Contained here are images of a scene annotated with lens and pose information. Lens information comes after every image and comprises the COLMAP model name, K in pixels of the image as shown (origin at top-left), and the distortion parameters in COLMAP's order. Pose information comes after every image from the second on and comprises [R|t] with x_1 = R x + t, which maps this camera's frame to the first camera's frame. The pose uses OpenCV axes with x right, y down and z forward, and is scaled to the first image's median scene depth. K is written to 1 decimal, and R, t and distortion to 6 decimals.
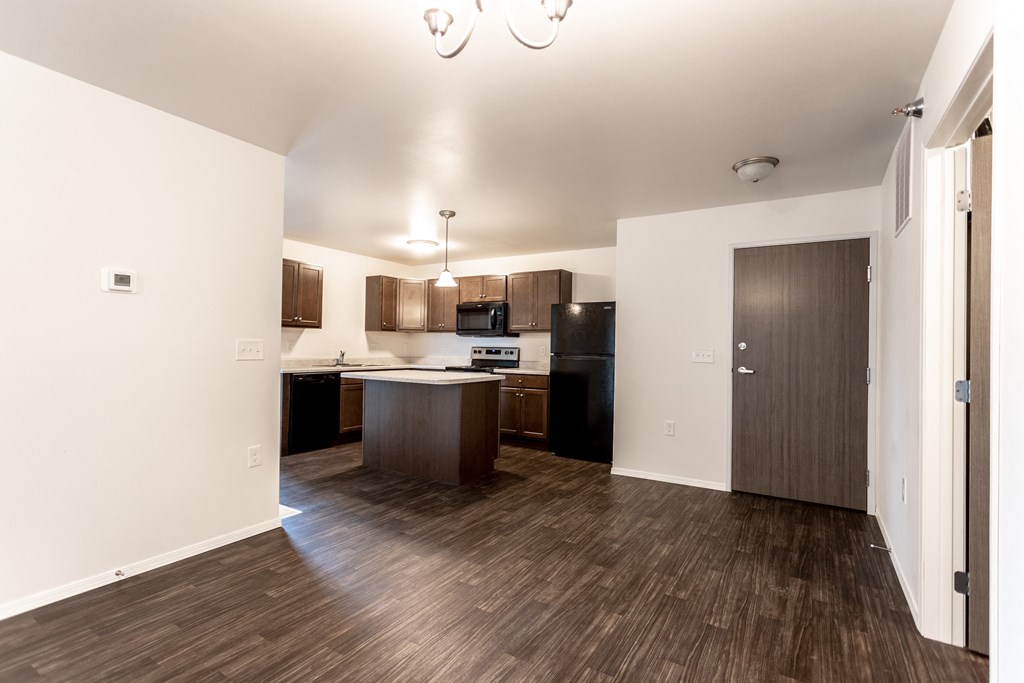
lens RADIAL K [[489.2, 0, 521.6], [0, 489.2, 334.6], [0, 0, 1]] dist [0.004074, 0.000764]
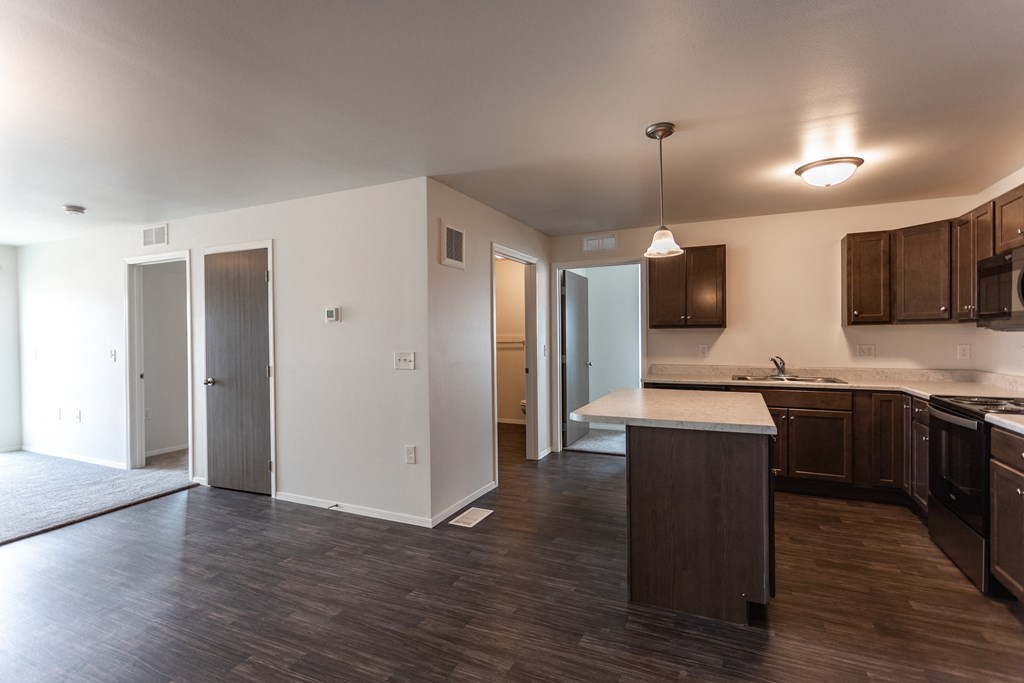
lens RADIAL K [[489.2, 0, 514.9], [0, 489.2, 342.8], [0, 0, 1]] dist [0.004074, 0.000764]
pose [[0.108518, -0.004772, -0.994083, 0.630134], [0.032243, 0.999479, -0.001278, -0.000427], [0.993571, -0.031913, 0.108616, 1.175172]]
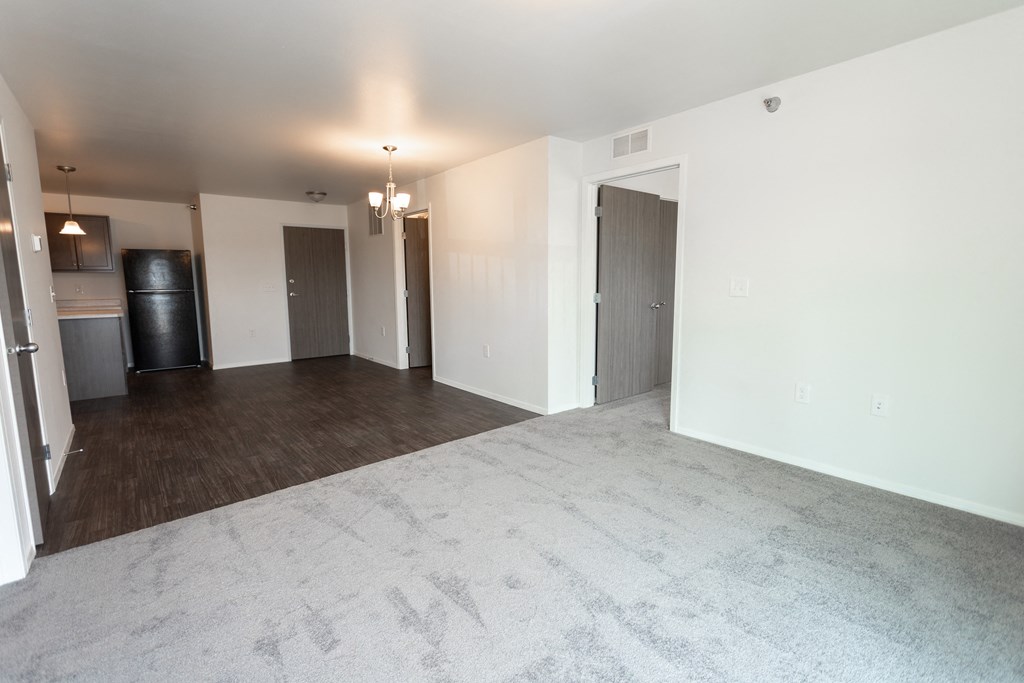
lens RADIAL K [[489.2, 0, 518.0], [0, 489.2, 343.9], [0, 0, 1]] dist [0.004074, 0.000764]
pose [[0.331603, -0.142054, 0.932663, -1.470050], [-0.006045, 0.988259, 0.152671, -0.044886], [-0.943399, -0.056265, 0.326851, -0.603140]]
